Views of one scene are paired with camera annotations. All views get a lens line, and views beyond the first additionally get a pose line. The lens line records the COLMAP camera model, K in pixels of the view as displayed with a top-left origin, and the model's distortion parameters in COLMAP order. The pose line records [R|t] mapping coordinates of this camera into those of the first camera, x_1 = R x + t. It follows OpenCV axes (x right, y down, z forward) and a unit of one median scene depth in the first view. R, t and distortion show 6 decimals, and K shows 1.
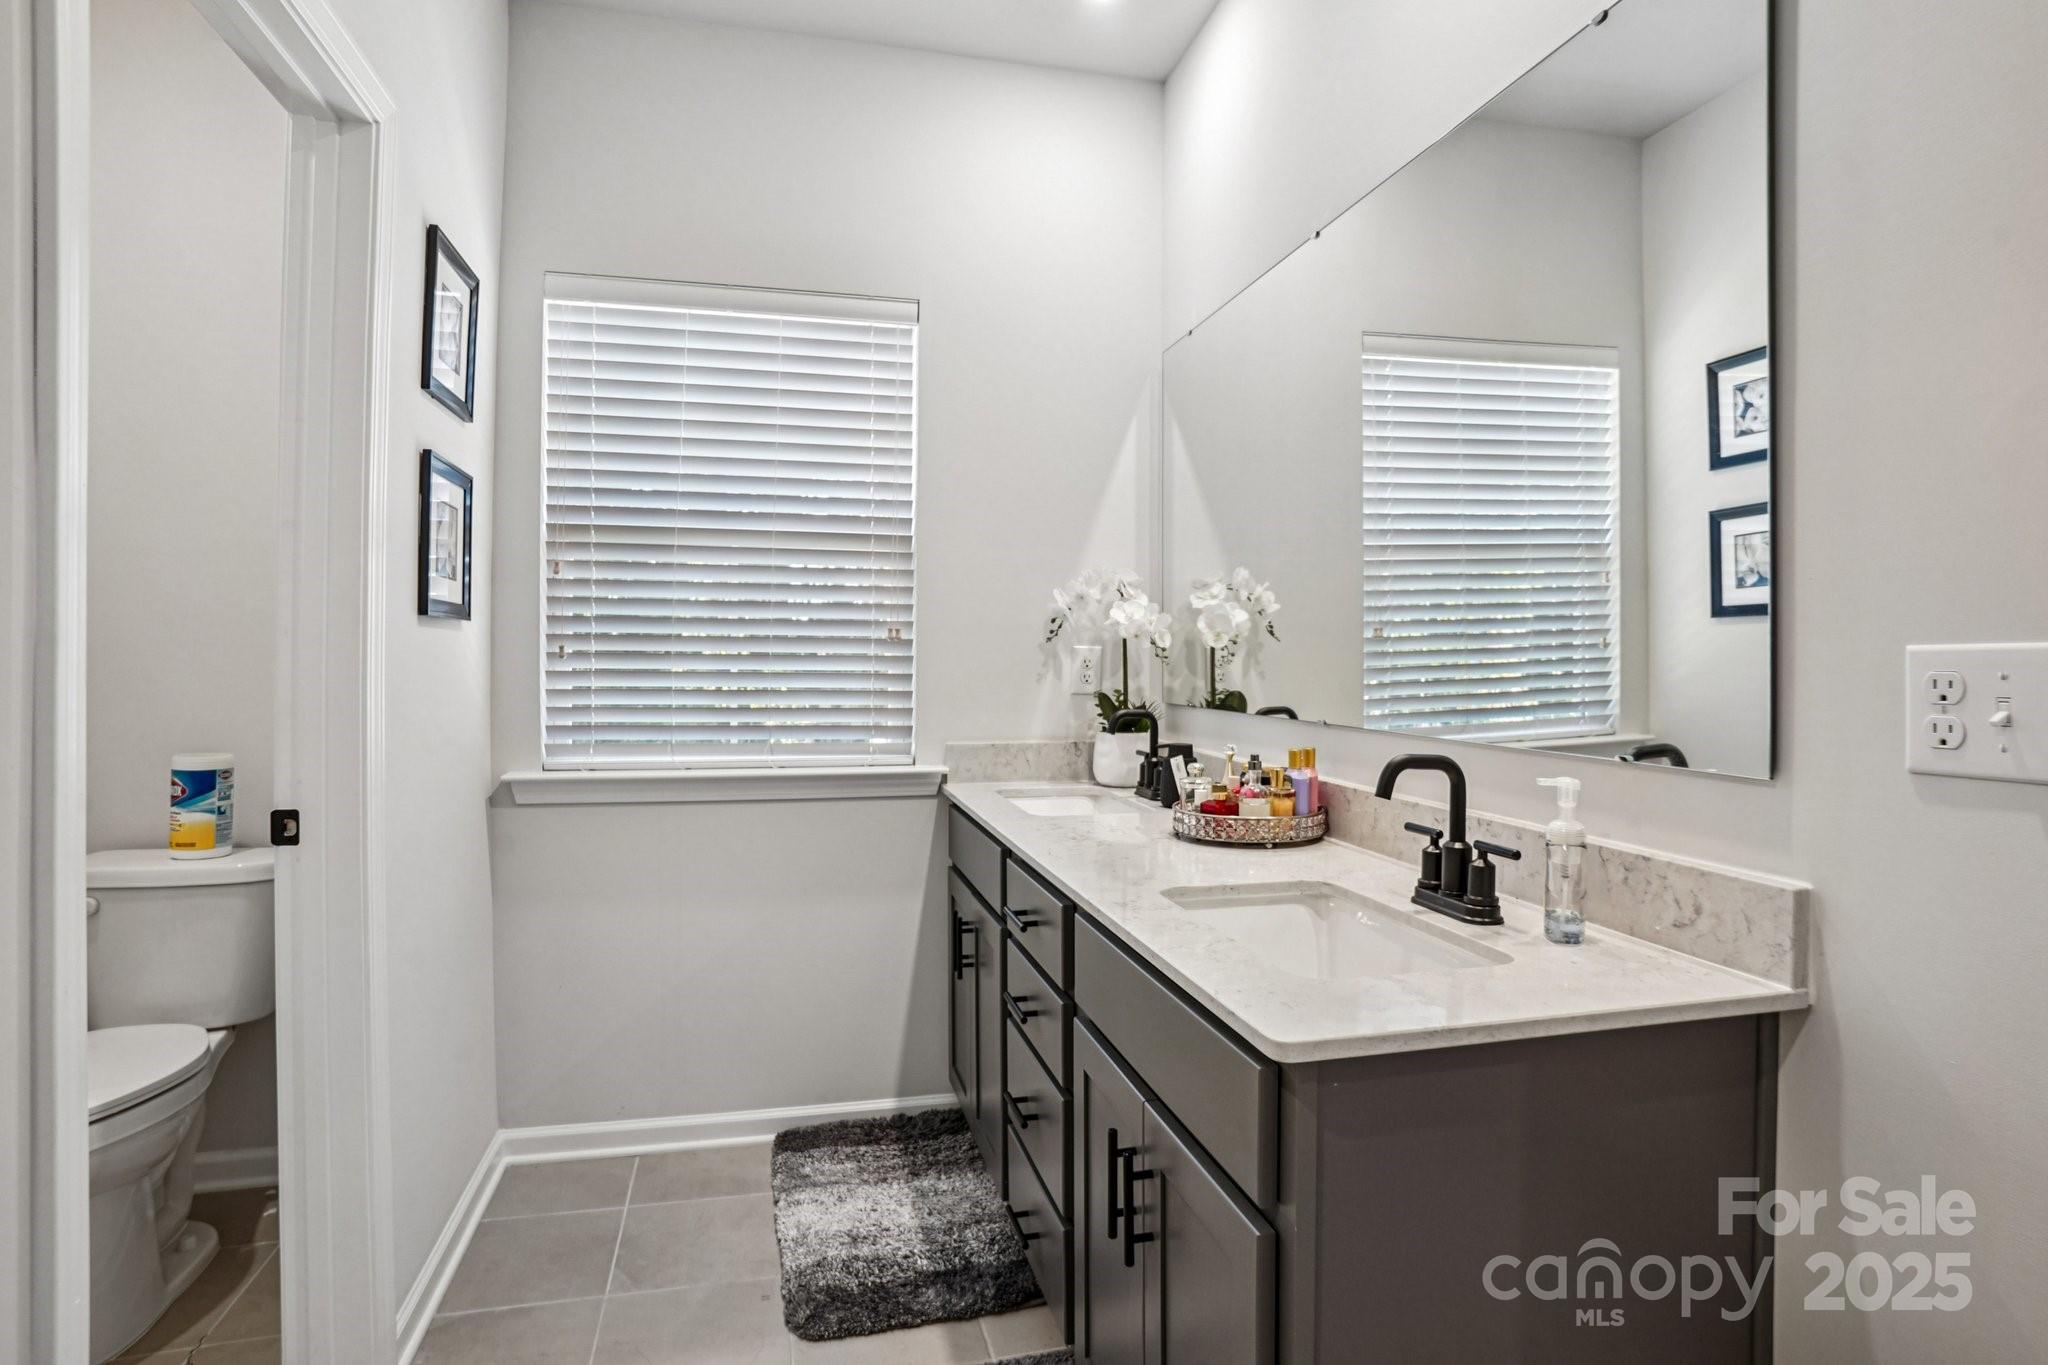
lens RADIAL K [[1063.3, 0, 1020.7], [0, 1063.3, 664.3], [0, 0, 1]] dist [-0.036936, 0.003698]
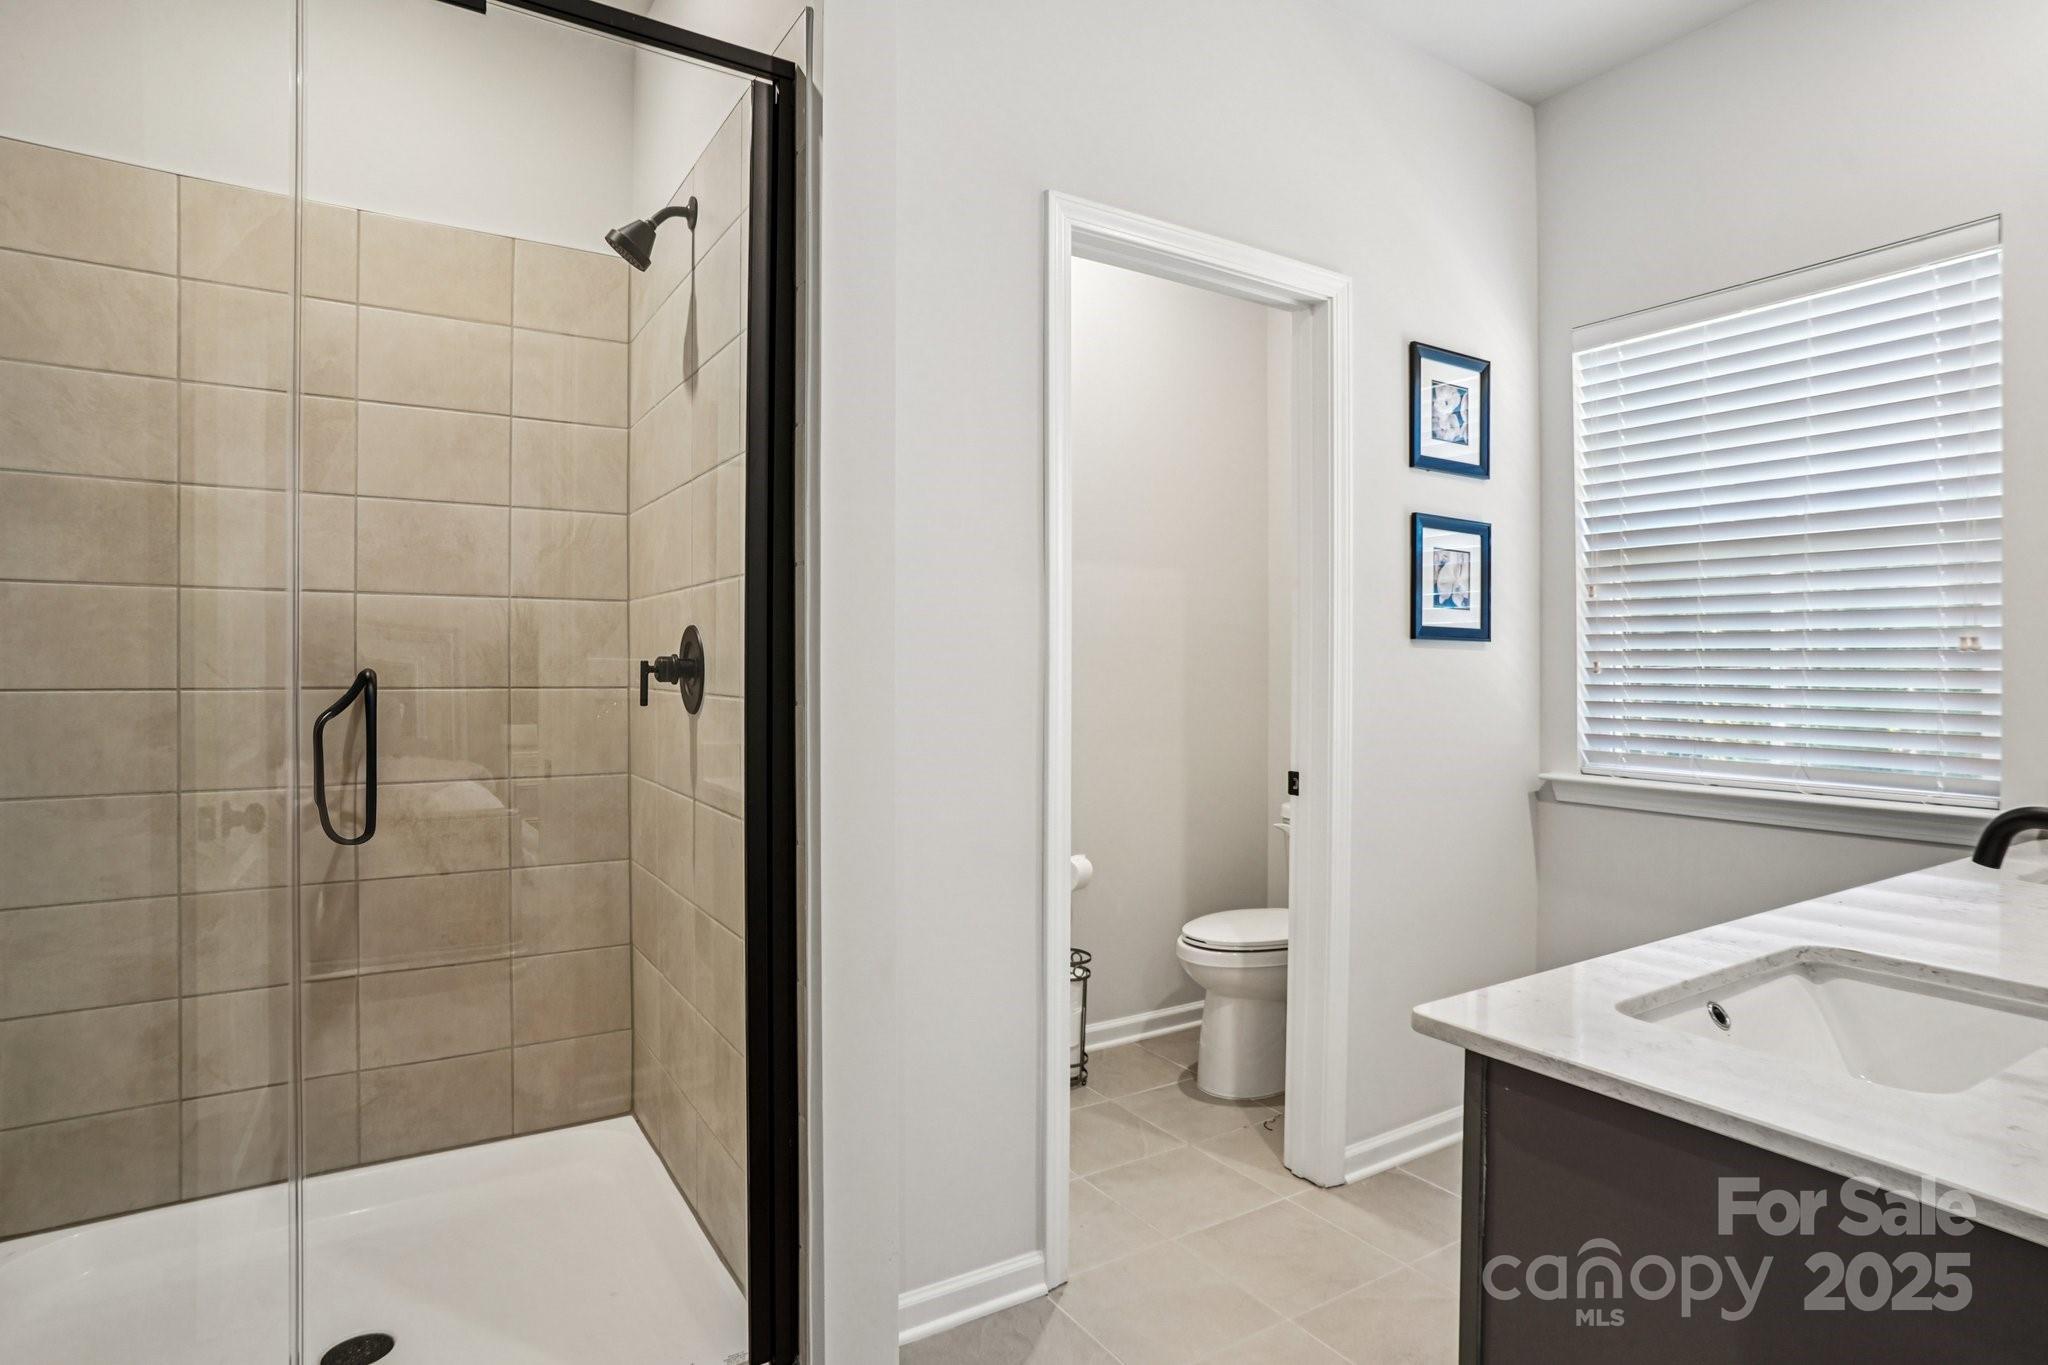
lens RADIAL K [[1063.3, 0, 1020.9], [0, 1063.3, 676.5], [0, 0, 1]] dist [-0.036936, 0.003698]
pose [[0.323141, 0.005598, -0.946334, 0.415964], [-0.006283, 0.999973, 0.003769, -0.002287], [0.946330, 0.004728, 0.323167, 0.078991]]
